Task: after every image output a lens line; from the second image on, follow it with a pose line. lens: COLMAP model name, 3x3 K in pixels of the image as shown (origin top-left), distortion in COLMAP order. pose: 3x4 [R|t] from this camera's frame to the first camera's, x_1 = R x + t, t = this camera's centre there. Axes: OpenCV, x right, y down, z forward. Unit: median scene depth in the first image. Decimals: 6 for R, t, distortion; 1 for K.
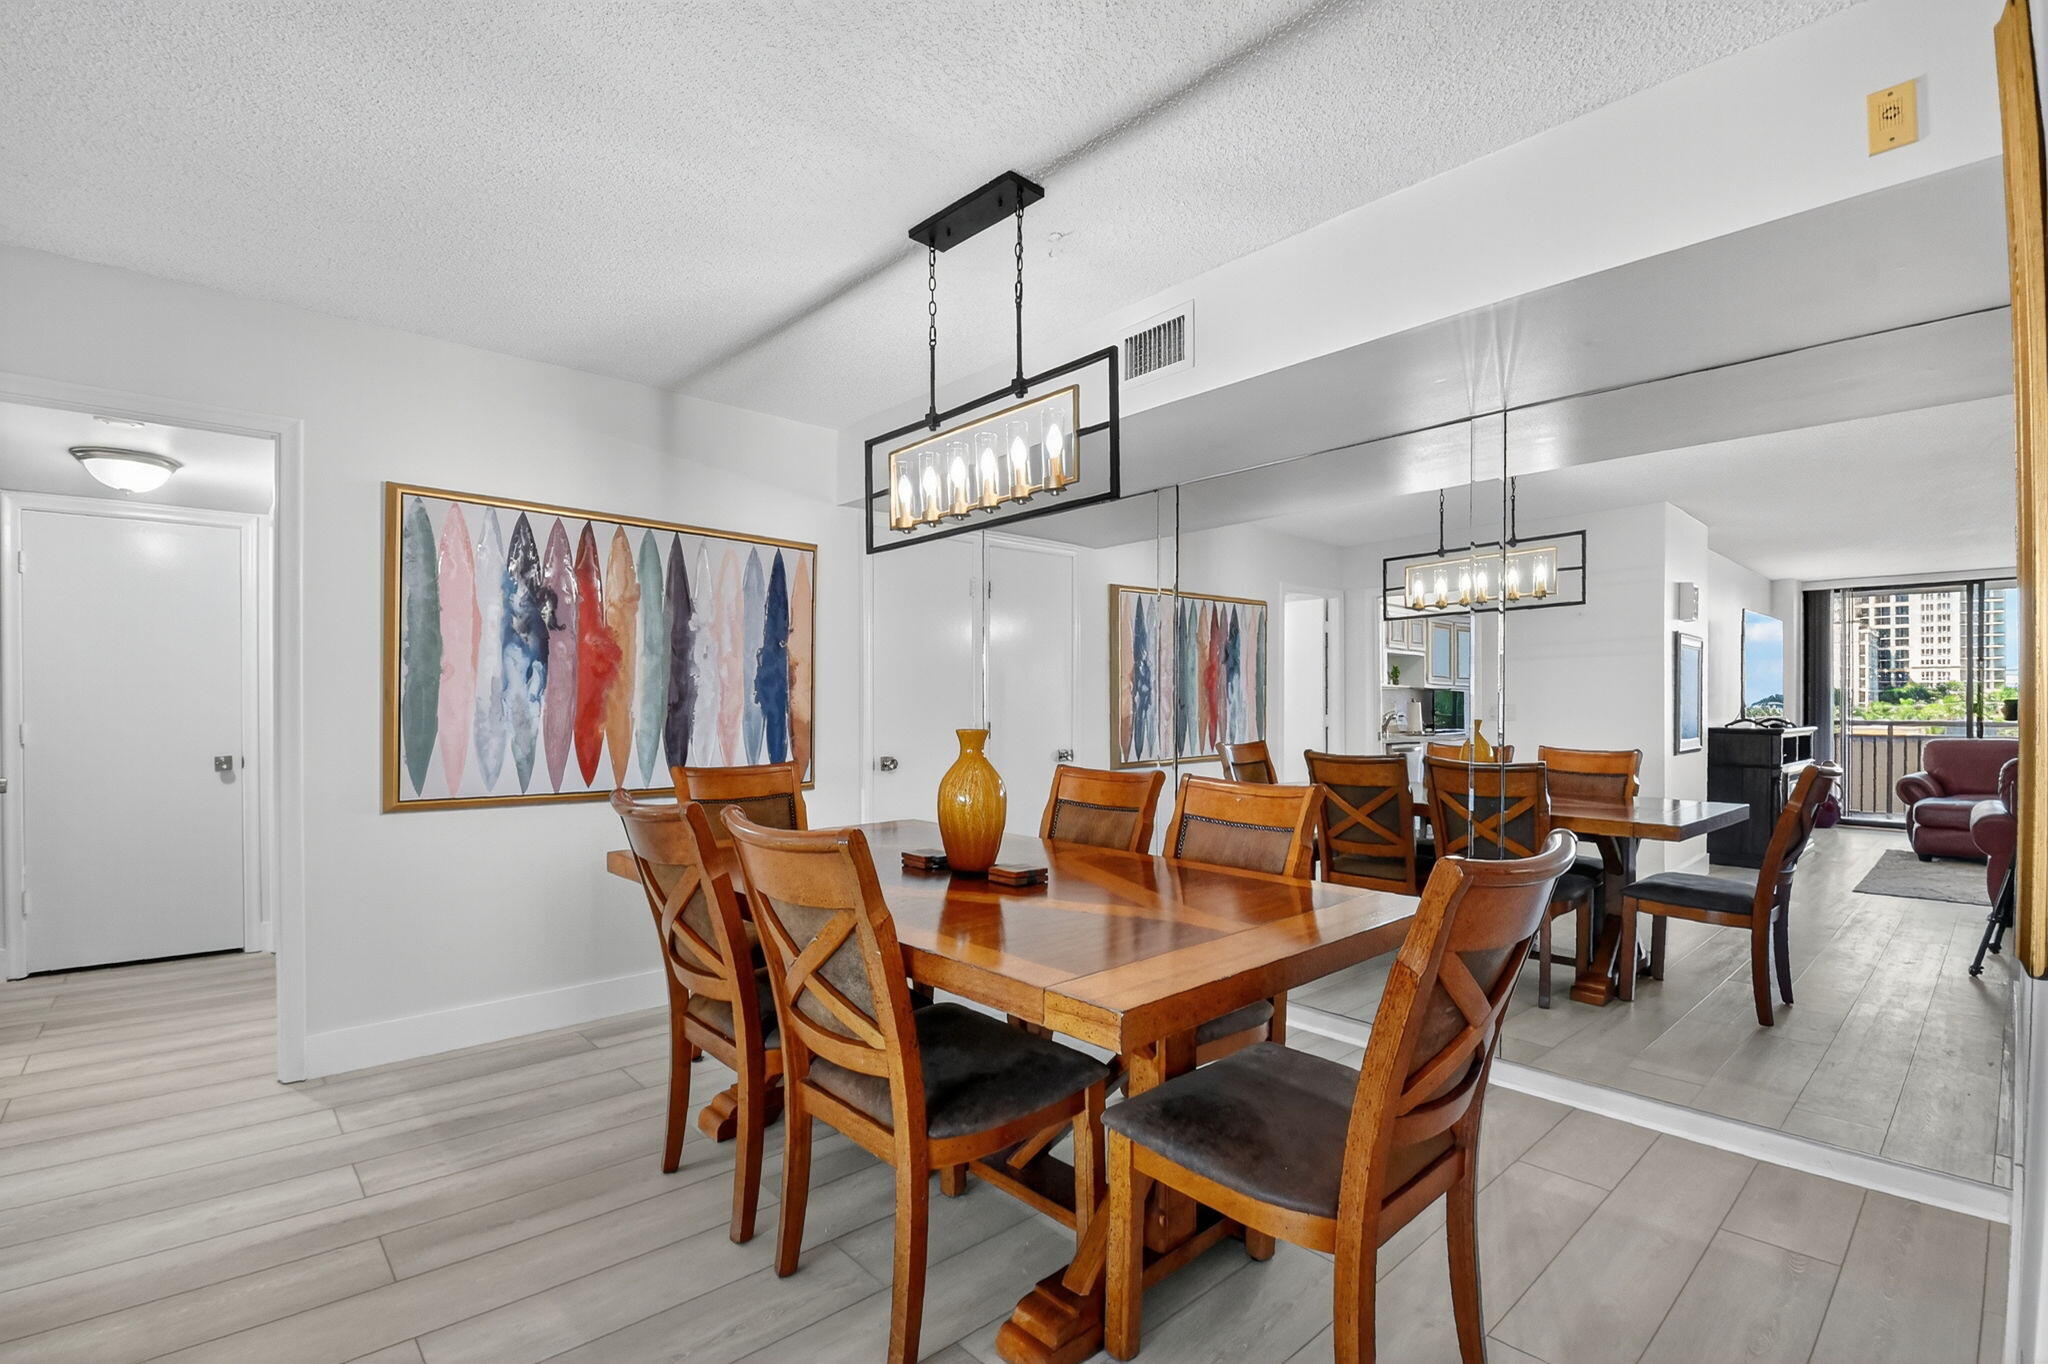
lens RADIAL K [[947.2, 0, 1018.3], [0, 947.2, 698.3], [0, 0, 1]] dist [-0.020010, -0.000628]
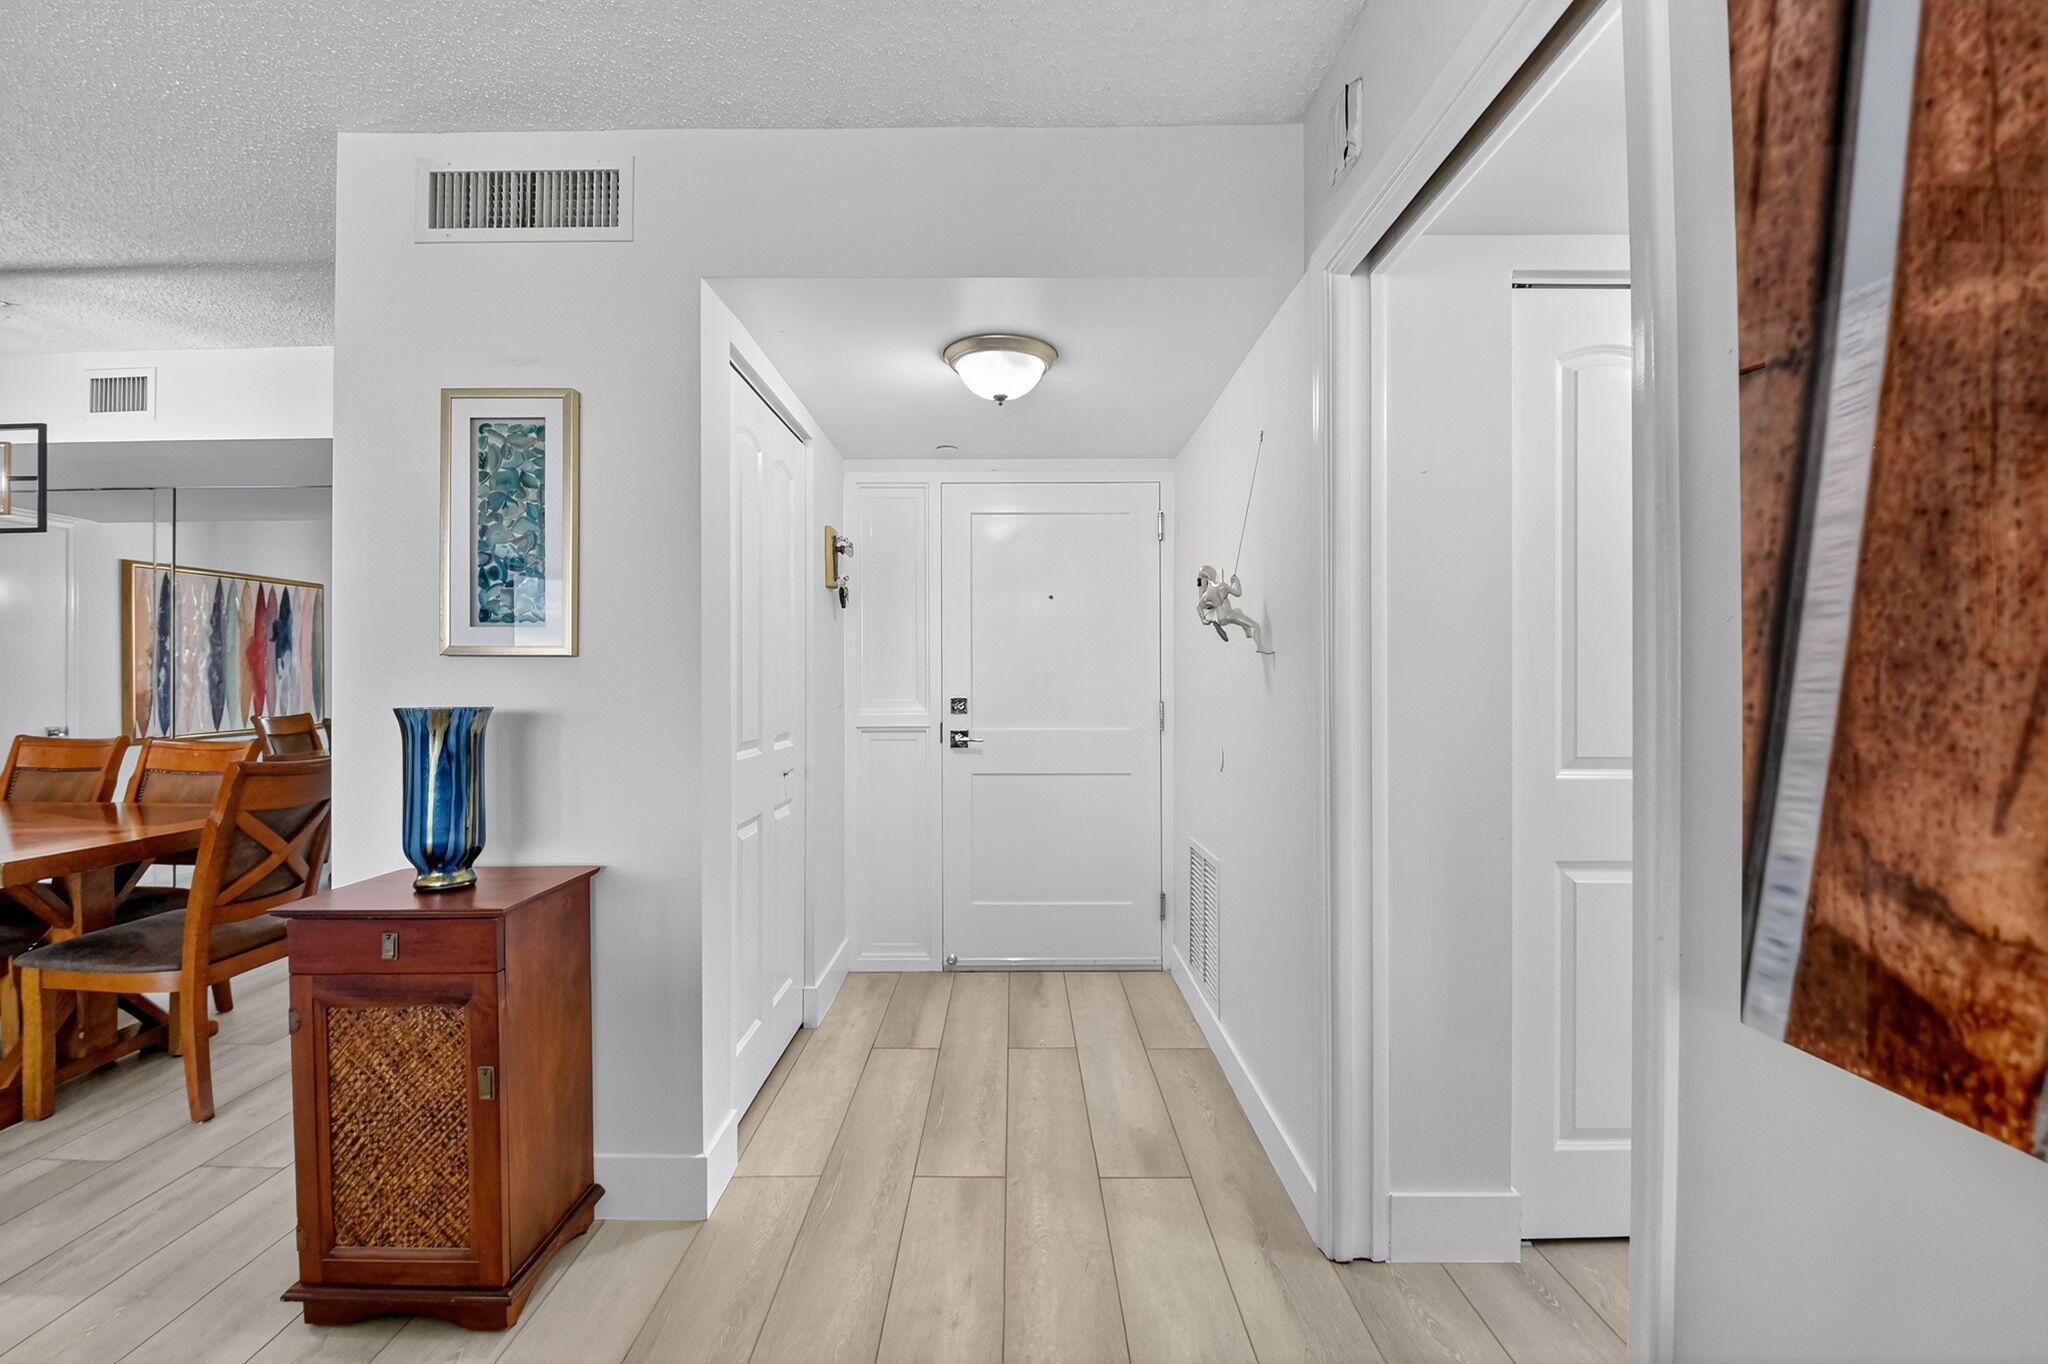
lens RADIAL K [[947.2, 0, 1026.4], [0, 947.2, 682.3], [0, 0, 1]] dist [-0.020010, -0.000628]
pose [[0.687514, -0.002673, 0.726166, 0.042771], [-0.006863, 0.999925, 0.010178, -0.007746], [-0.726138, -0.011981, 0.687444, -0.375998]]
